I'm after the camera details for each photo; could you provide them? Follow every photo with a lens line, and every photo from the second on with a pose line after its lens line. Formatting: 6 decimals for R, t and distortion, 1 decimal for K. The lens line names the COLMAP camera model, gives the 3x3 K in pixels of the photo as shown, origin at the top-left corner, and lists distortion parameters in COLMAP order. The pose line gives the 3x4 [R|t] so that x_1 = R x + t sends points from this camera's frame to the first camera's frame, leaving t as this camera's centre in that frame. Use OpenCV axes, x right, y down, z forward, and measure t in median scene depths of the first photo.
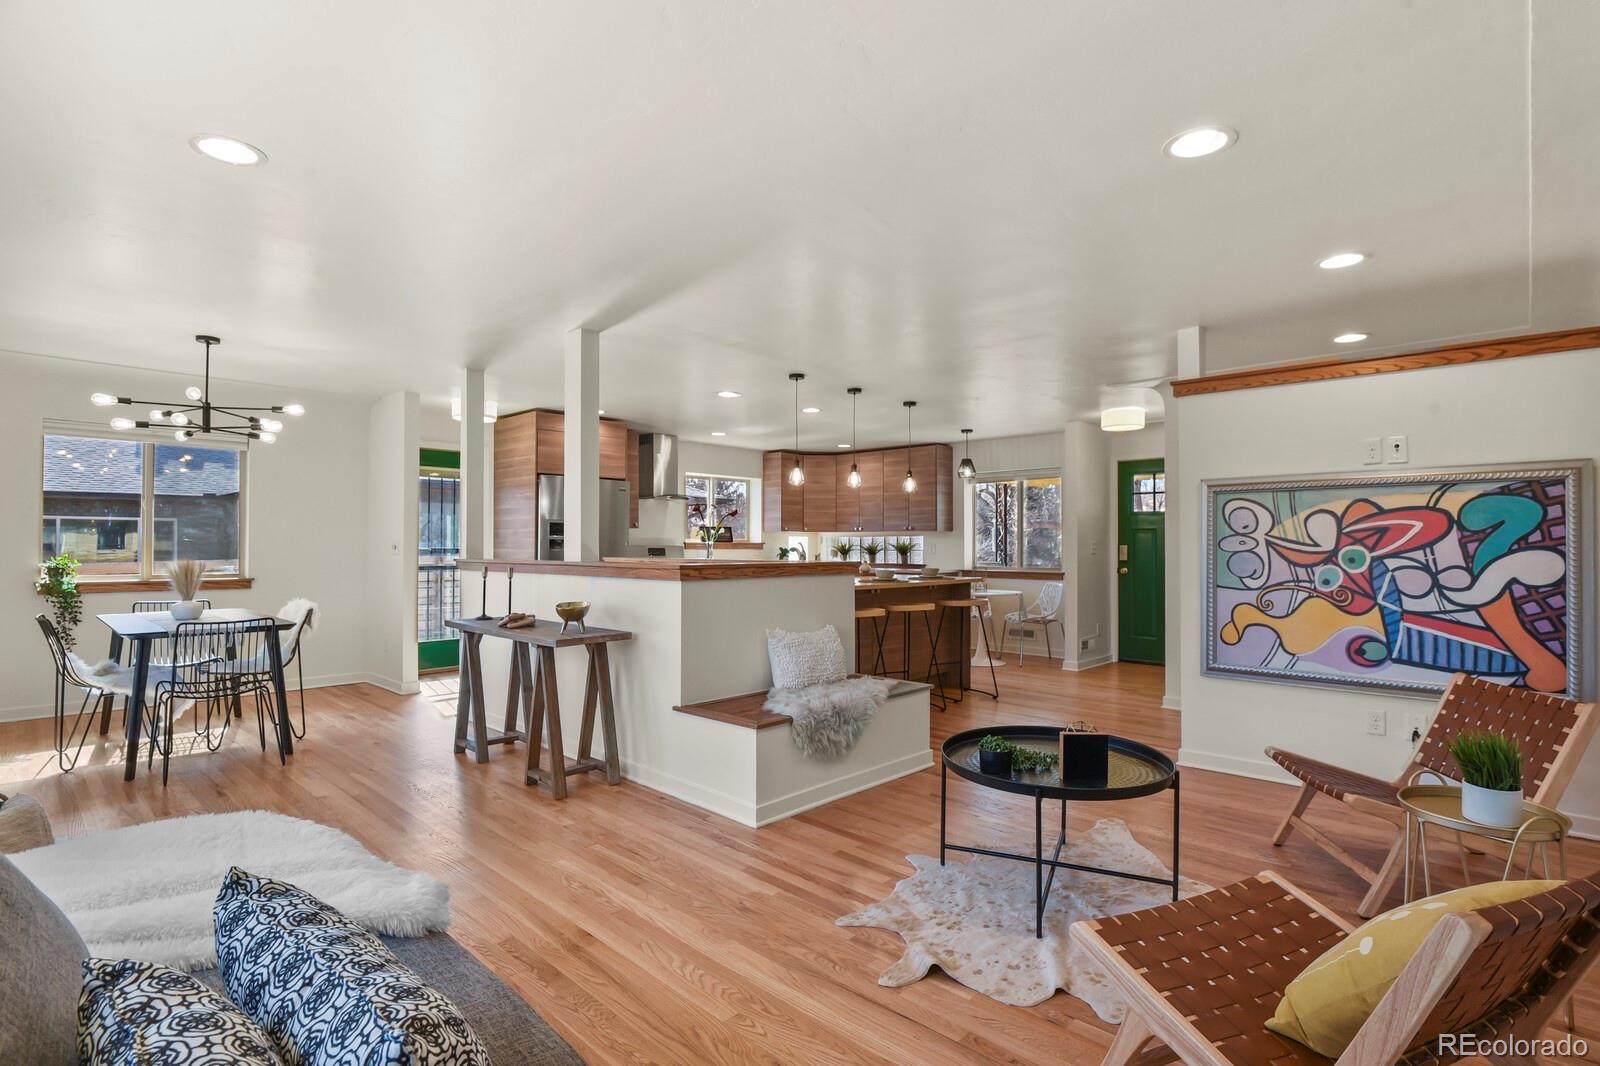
lens RADIAL K [[777.0, 0, 802.6], [0, 777.0, 539.8], [0, 0, 1]] dist [-0.010367, -0.005298]
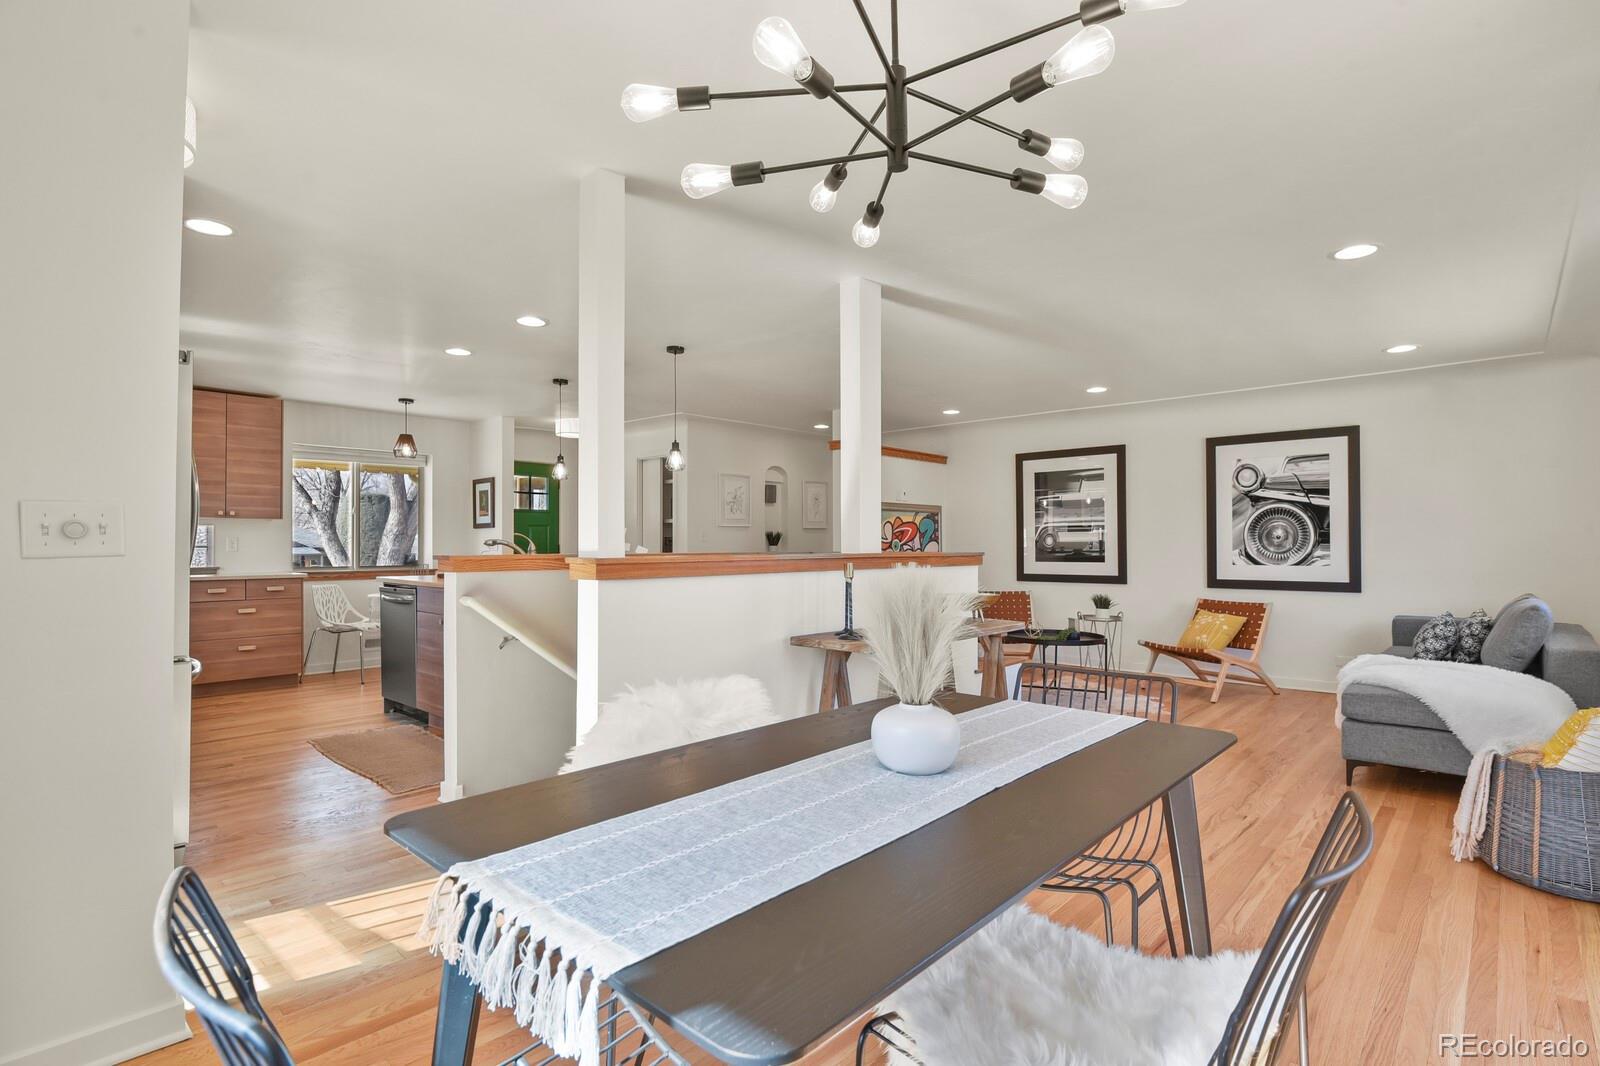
lens RADIAL K [[777.0, 0, 802.6], [0, 777.0, 539.8], [0, 0, 1]] dist [-0.010367, -0.005298]
pose [[-0.022078, 0.005203, 0.999743, -0.655715], [-0.005868, 0.999969, -0.005334, 0.010452], [-0.999739, -0.005985, -0.022046, 0.627156]]
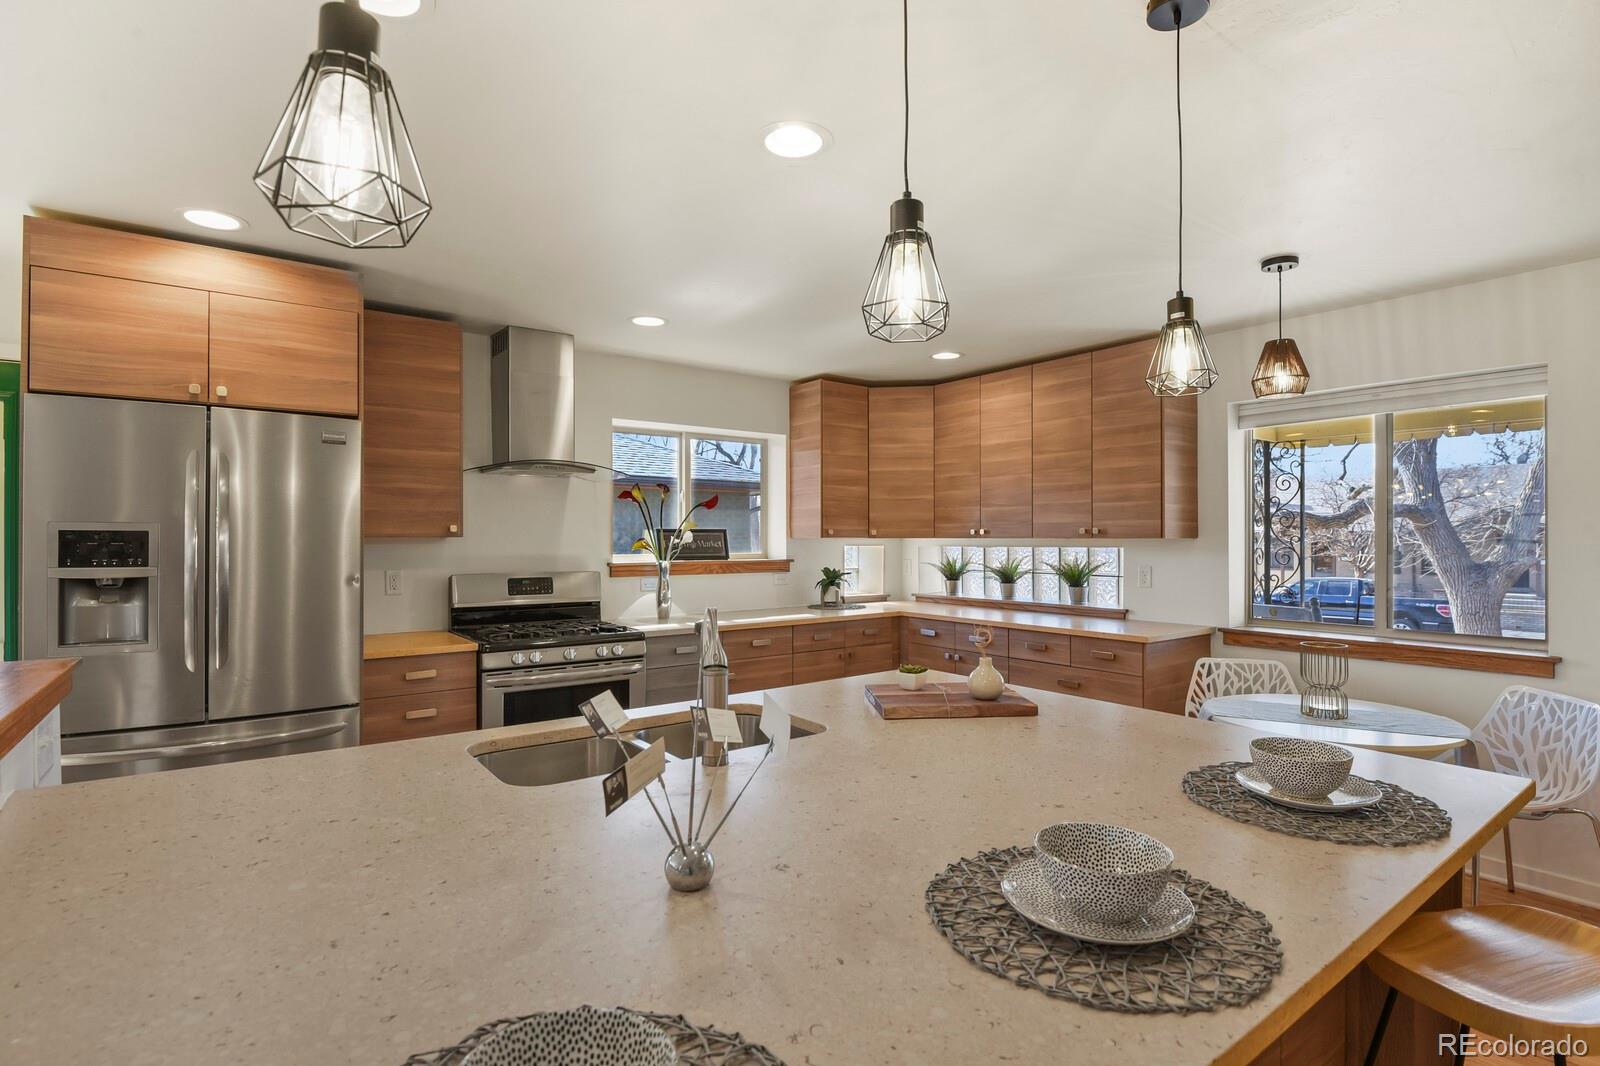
lens RADIAL K [[777.0, 0, 802.6], [0, 777.0, 539.8], [0, 0, 1]] dist [-0.010367, -0.005298]
pose [[0.986117, -0.002767, -0.166032, 0.056436], [0.004160, 0.999959, 0.008045, -0.017433], [0.166003, -0.008624, 0.986088, 0.644223]]
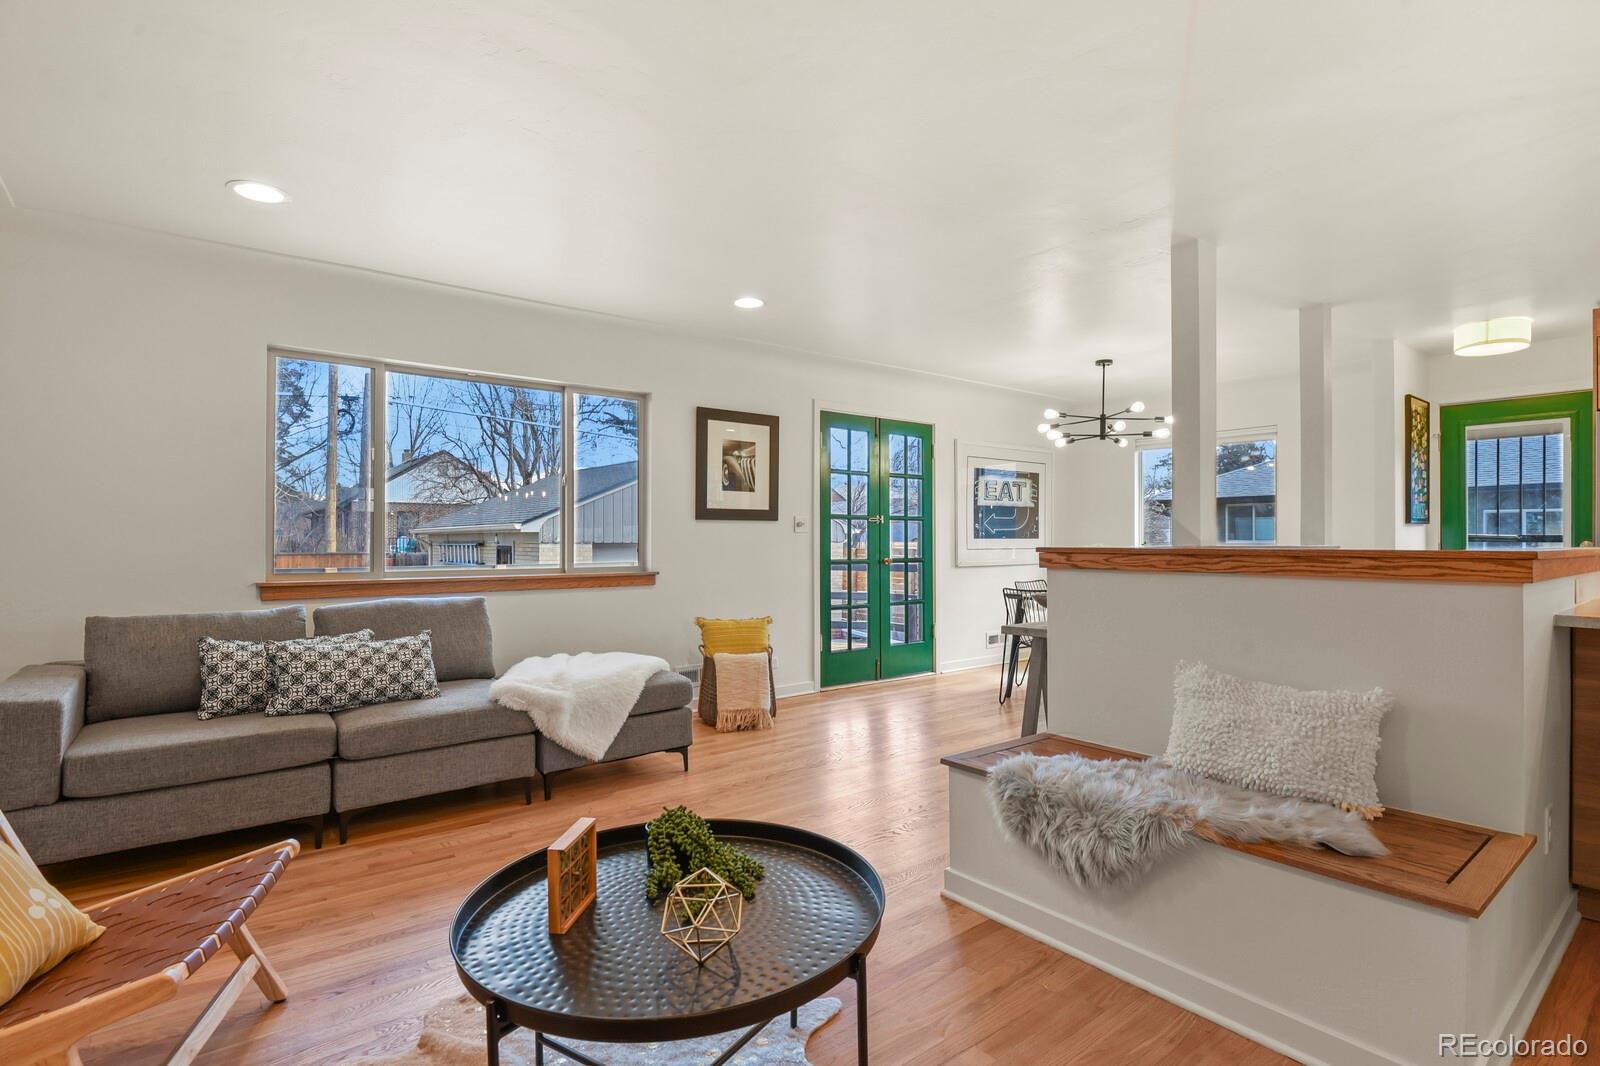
lens RADIAL K [[777.0, 0, 802.6], [0, 777.0, 539.8], [0, 0, 1]] dist [-0.010367, -0.005298]
pose [[-0.137688, -0.002391, -0.990473, 0.304117], [0.006114, 0.999976, -0.003264, 0.012771], [0.990457, -0.006505, -0.137670, 0.418168]]
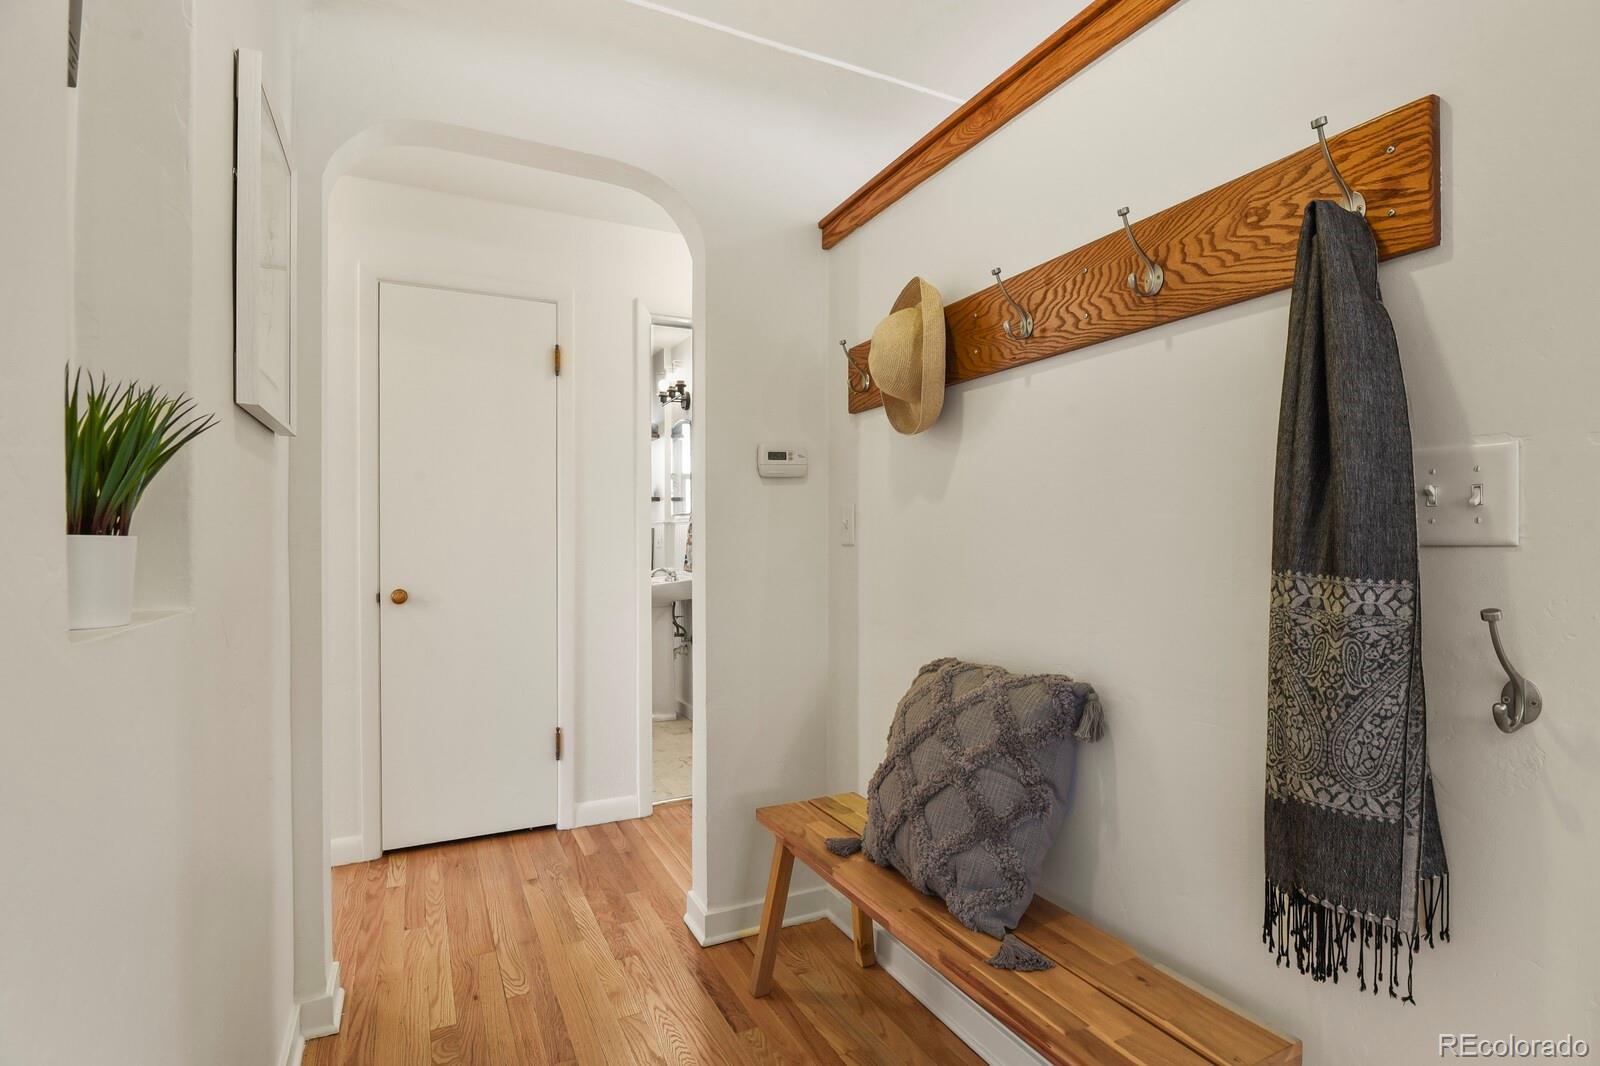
lens RADIAL K [[777.0, 0, 802.6], [0, 777.0, 539.8], [0, 0, 1]] dist [-0.010367, -0.005298]
pose [[-0.939264, 0.002626, 0.343186, 0.352776], [0.000018, 0.999971, -0.007602, 0.014694], [-0.343196, -0.007134, -0.939237, 0.706508]]
